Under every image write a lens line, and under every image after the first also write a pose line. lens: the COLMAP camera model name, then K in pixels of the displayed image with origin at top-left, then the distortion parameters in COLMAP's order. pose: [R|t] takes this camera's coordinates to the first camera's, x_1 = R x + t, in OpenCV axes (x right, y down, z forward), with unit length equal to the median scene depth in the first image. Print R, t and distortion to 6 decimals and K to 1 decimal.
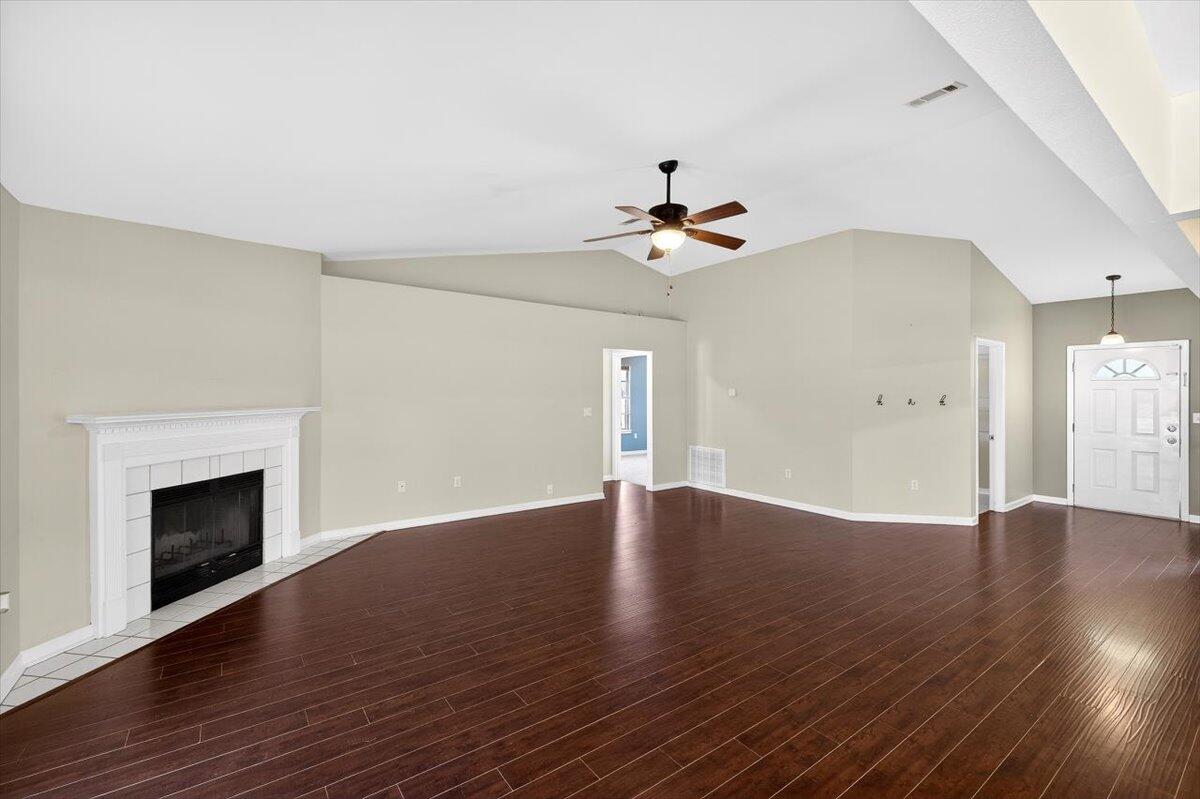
lens RADIAL K [[497.9, 0, 588.9], [0, 497.9, 401.5], [0, 0, 1]] dist [0.000410, -0.000059]
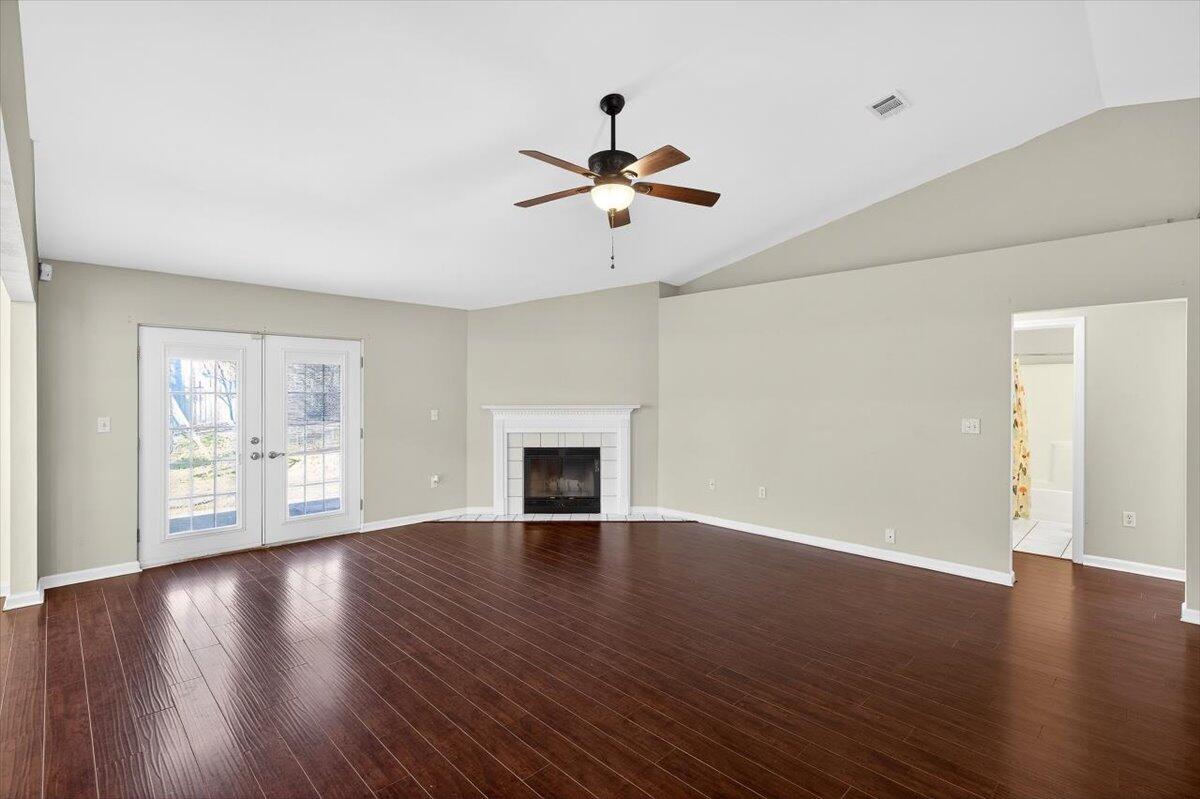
lens RADIAL K [[552.7, 0, 604.0], [0, 552.7, 397.1], [0, 0, 1]] dist [0.002391, -0.000126]
pose [[0.157070, 0.016187, -0.987455, 0.953745], [-0.005667, 0.999864, 0.015489, -0.036331], [0.987571, 0.003163, 0.157141, 0.773225]]
